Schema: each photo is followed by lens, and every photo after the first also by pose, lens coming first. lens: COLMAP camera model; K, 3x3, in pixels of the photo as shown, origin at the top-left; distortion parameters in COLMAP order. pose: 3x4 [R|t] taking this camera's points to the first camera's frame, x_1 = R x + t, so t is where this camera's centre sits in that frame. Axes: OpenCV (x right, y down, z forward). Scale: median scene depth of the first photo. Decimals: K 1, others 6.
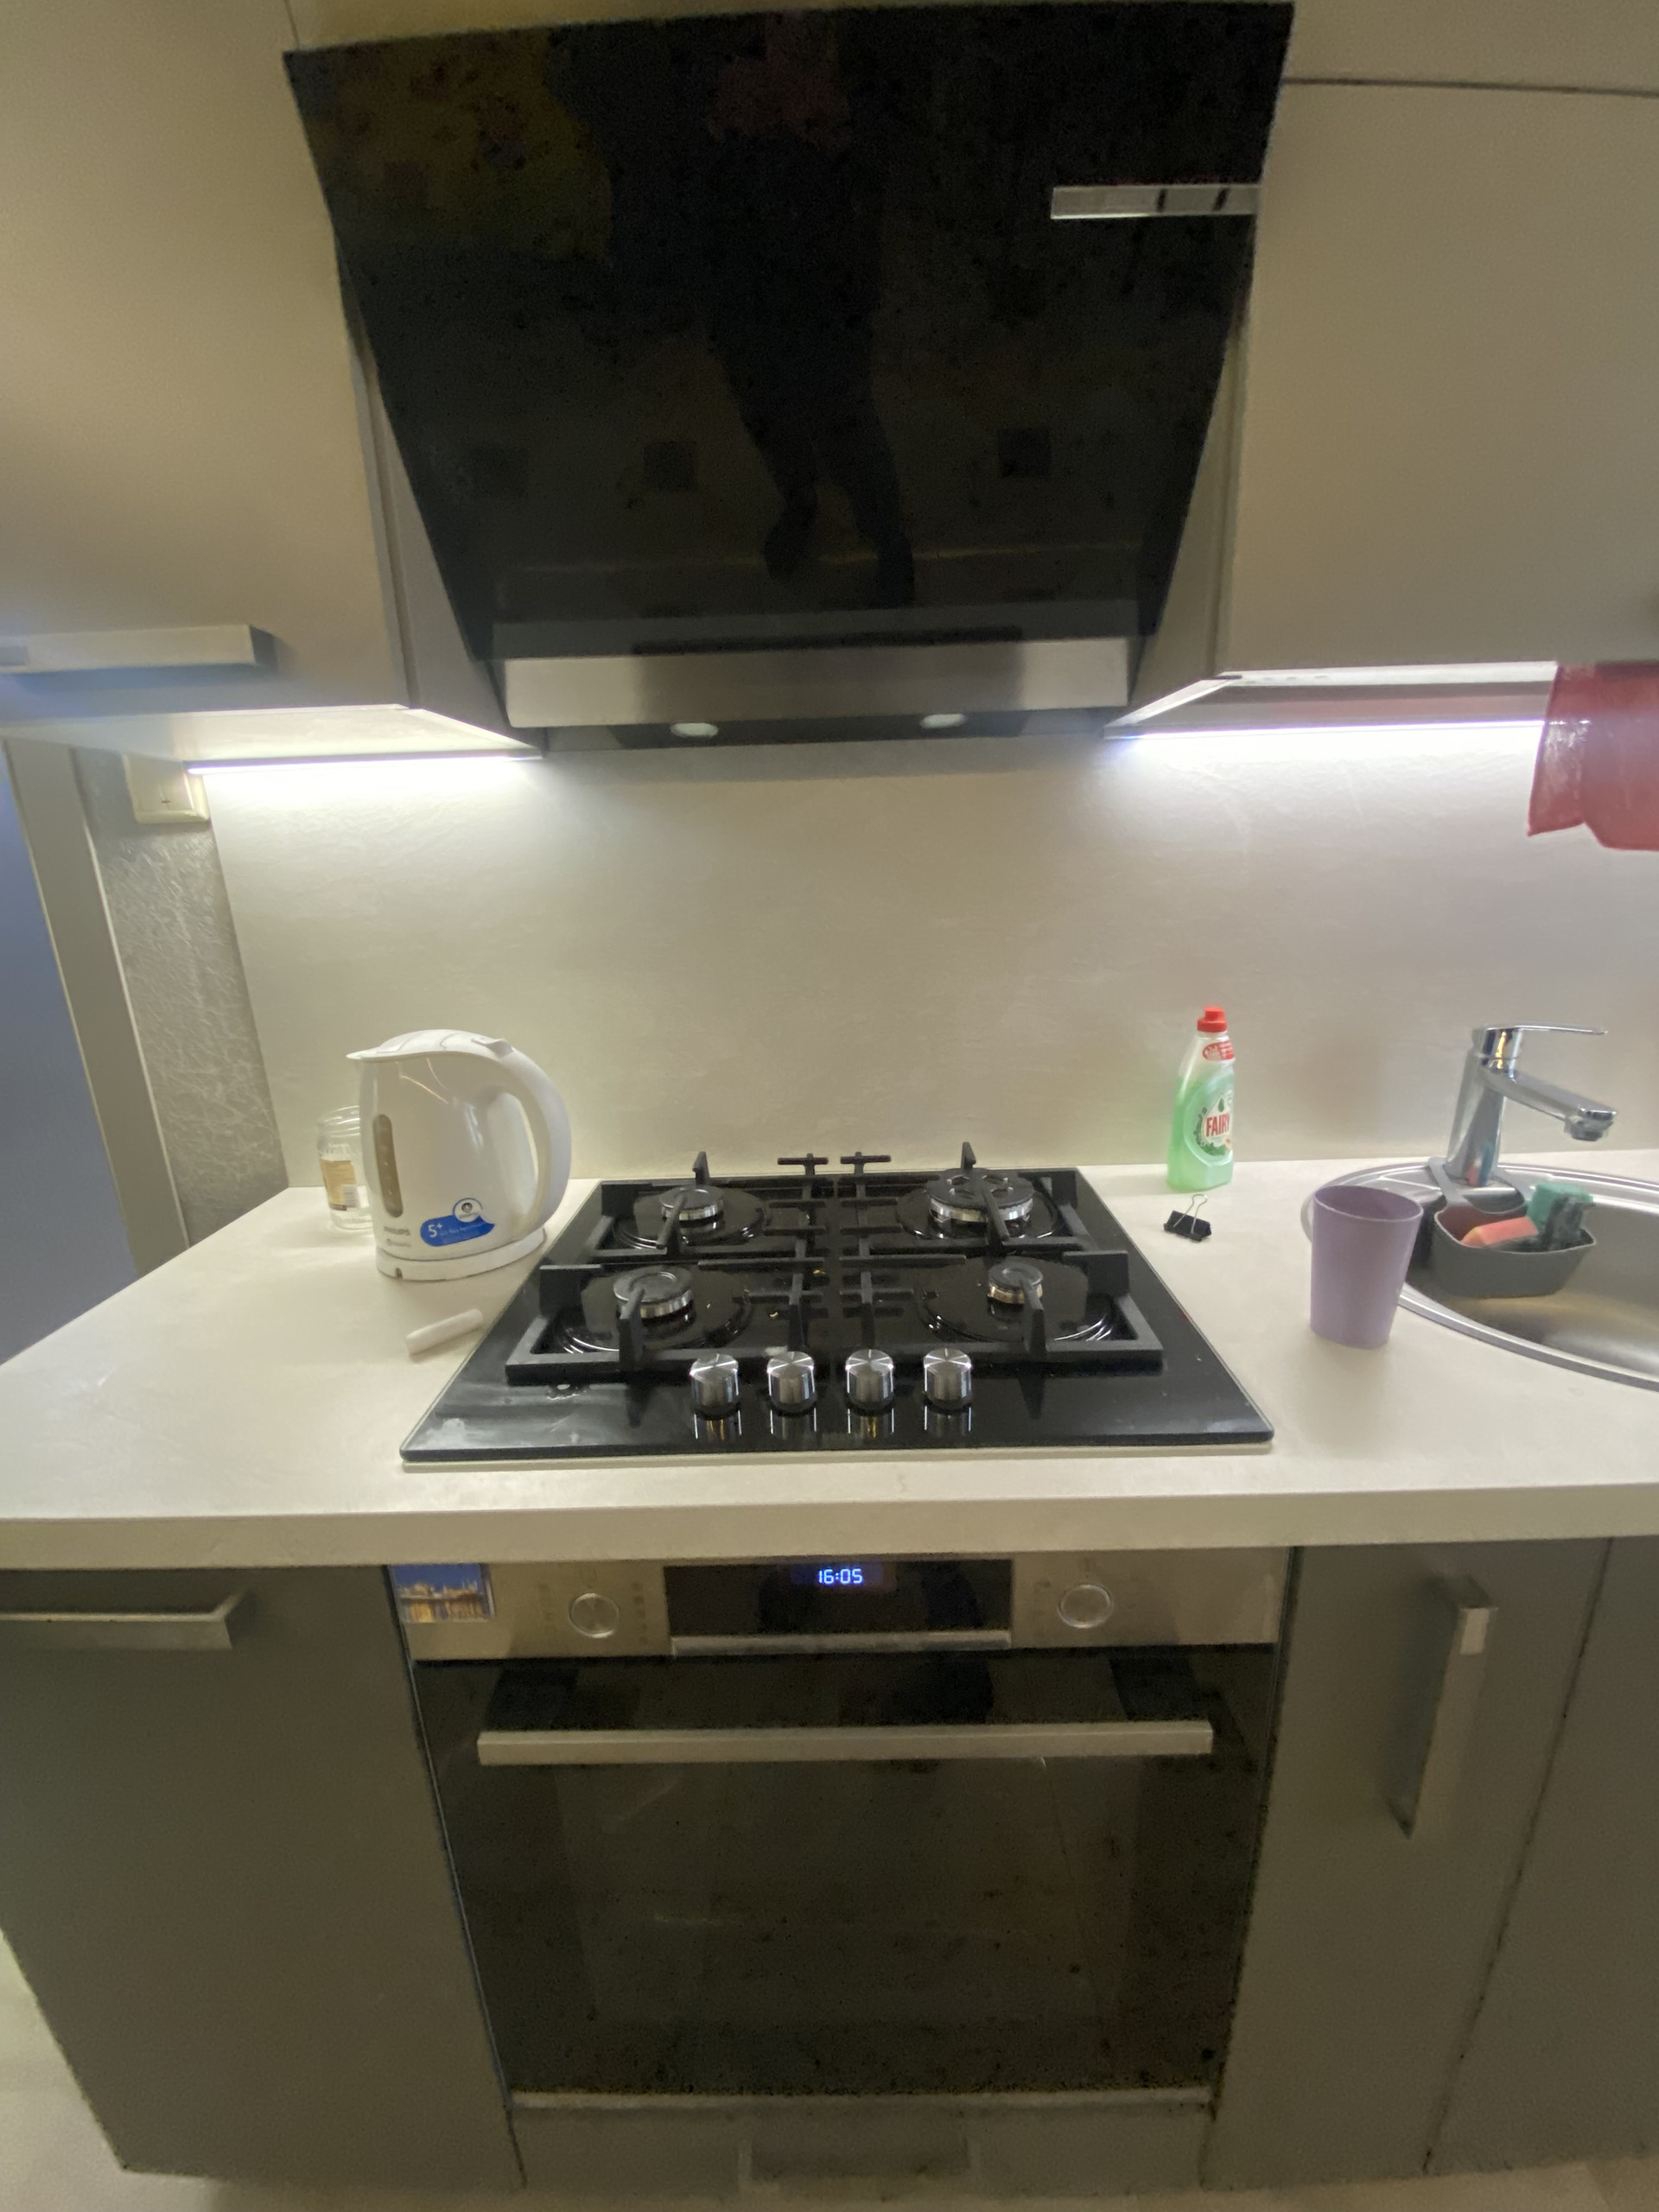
lens RADIAL K [[894.9, 0, 829.5], [0, 894.9, 1106.0], [0, 0, 1]] dist [0.018619, -0.024922]
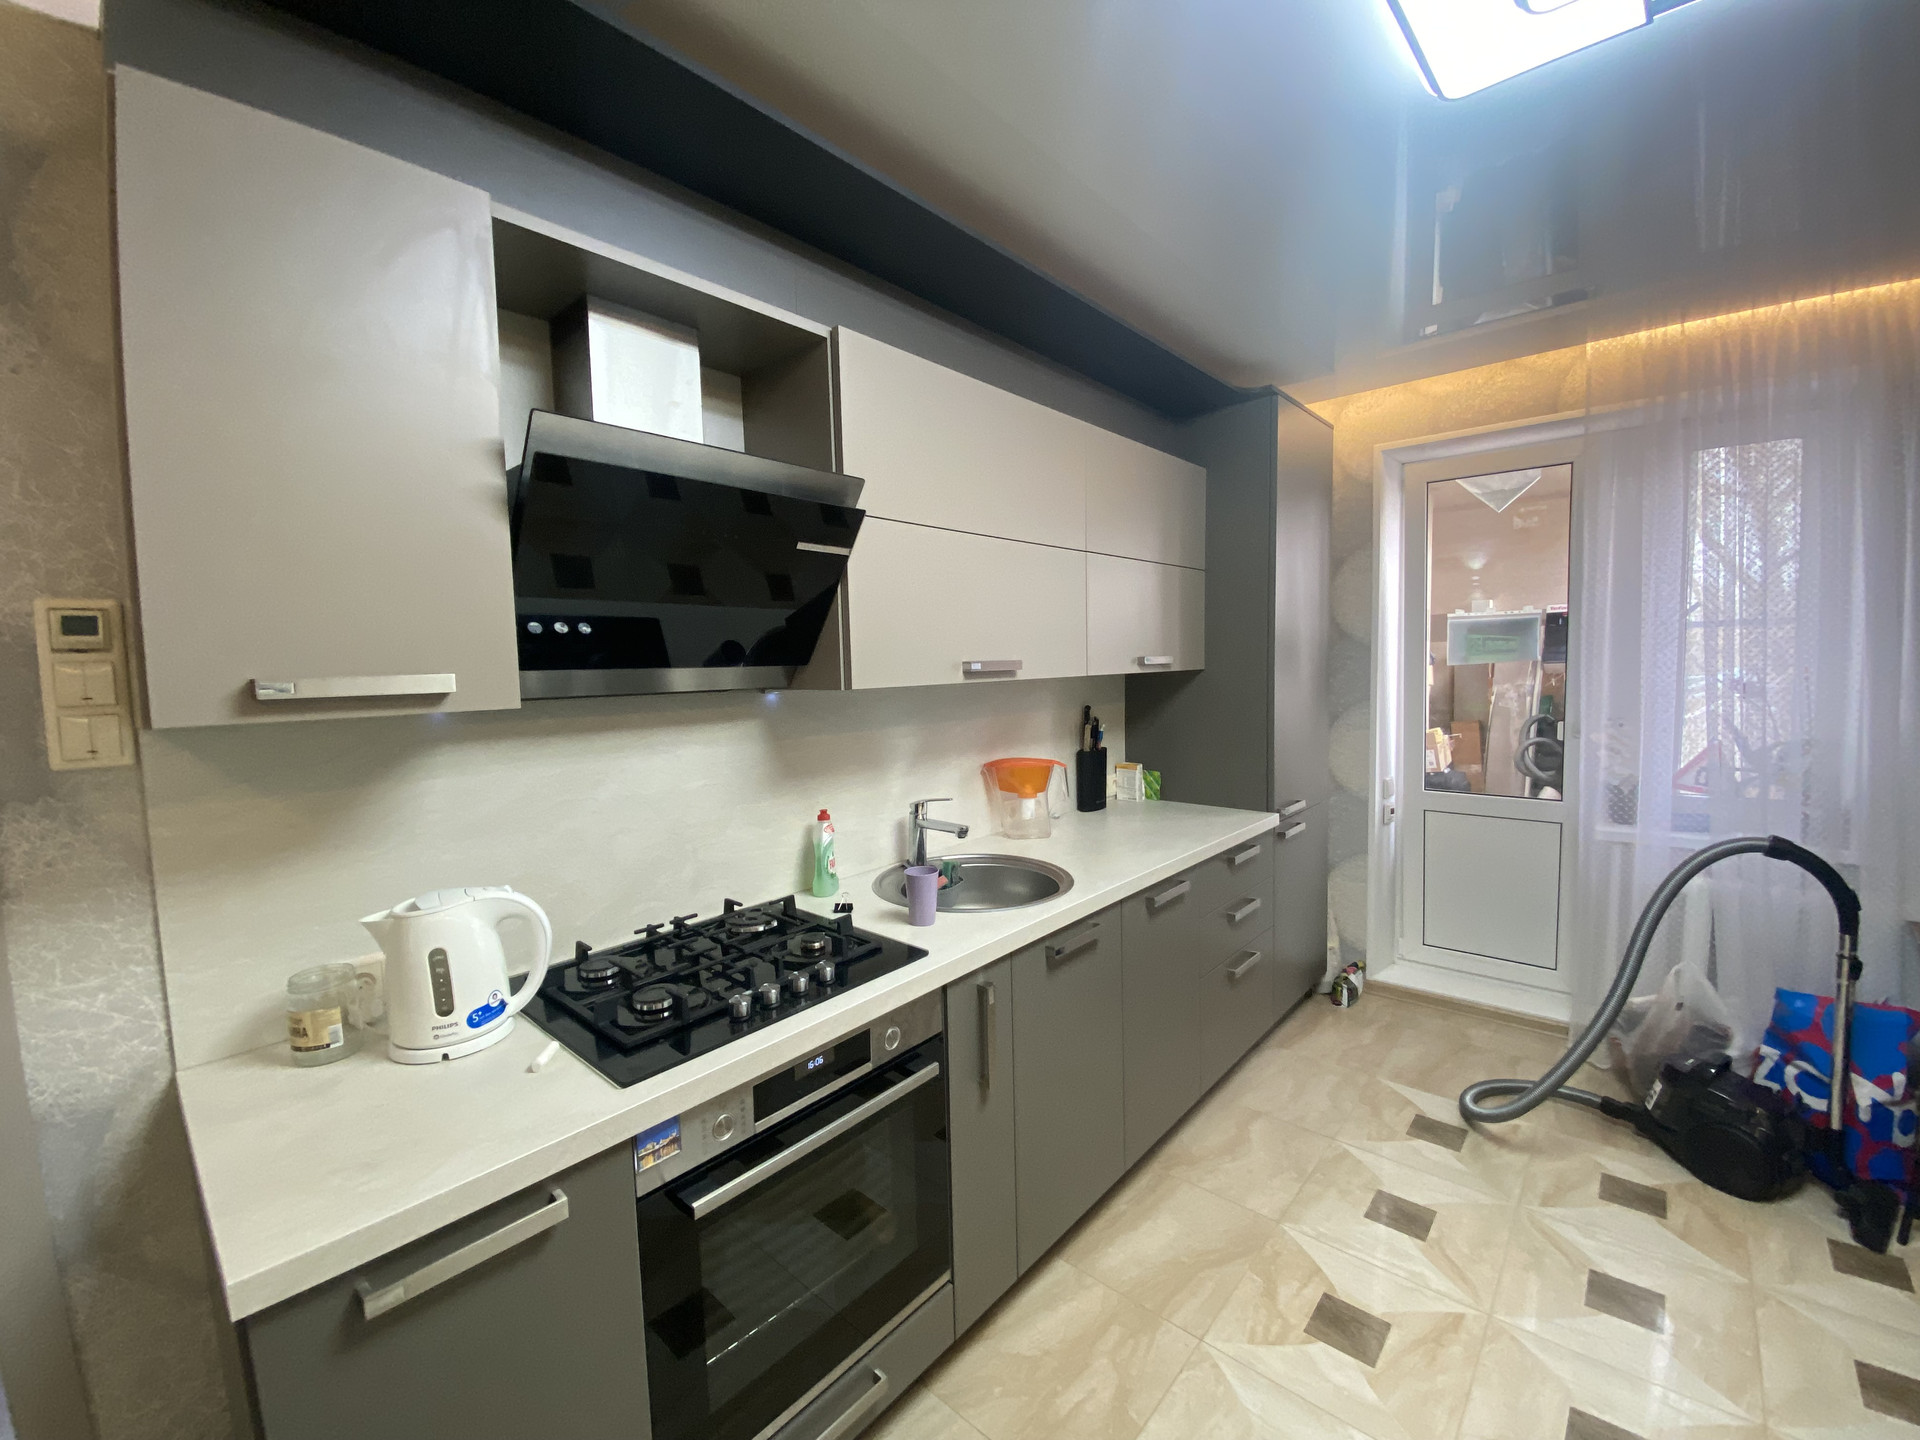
lens RADIAL K [[770.0, 0, 964.2], [0, 770.0, 712.4], [0, 0, 1]] dist [0.000343, -0.013307]
pose [[0.659470, -0.036673, 0.750836, -0.726416], [0.212962, 0.967005, -0.139816, -0.004365], [-0.720935, 0.252104, 0.645521, -0.496963]]
